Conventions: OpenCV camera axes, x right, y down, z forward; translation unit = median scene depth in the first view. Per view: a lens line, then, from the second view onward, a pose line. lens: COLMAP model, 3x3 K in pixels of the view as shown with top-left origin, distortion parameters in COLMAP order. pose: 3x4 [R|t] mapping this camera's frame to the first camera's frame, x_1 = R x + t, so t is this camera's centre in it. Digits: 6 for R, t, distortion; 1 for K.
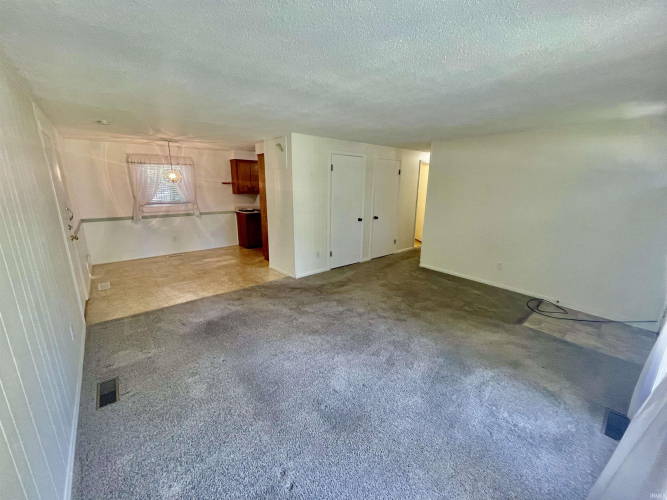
lens RADIAL K [[267.7, 0, 333.5], [0, 267.7, 250.0], [0, 0, 1]] dist [-0.007863, 0.000350]
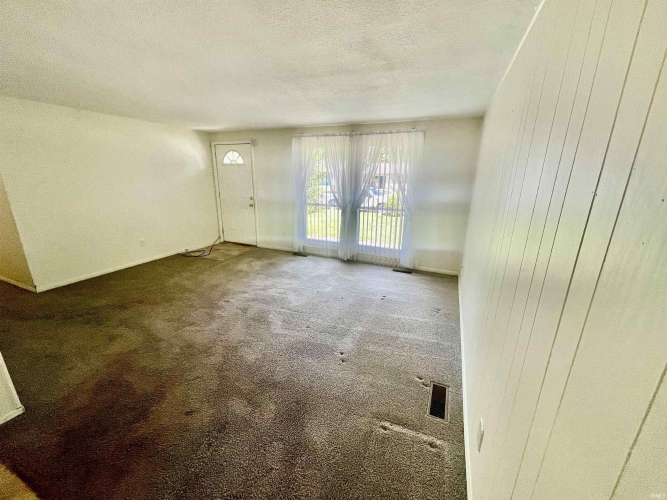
lens RADIAL K [[267.7, 0, 333.5], [0, 267.7, 250.0], [0, 0, 1]] dist [-0.007863, 0.000350]
pose [[-0.445706, -0.263767, 0.855438, -0.937071], [0.193036, 0.904802, 0.379565, -0.250327], [-0.874119, 0.334305, -0.352359, 1.026599]]
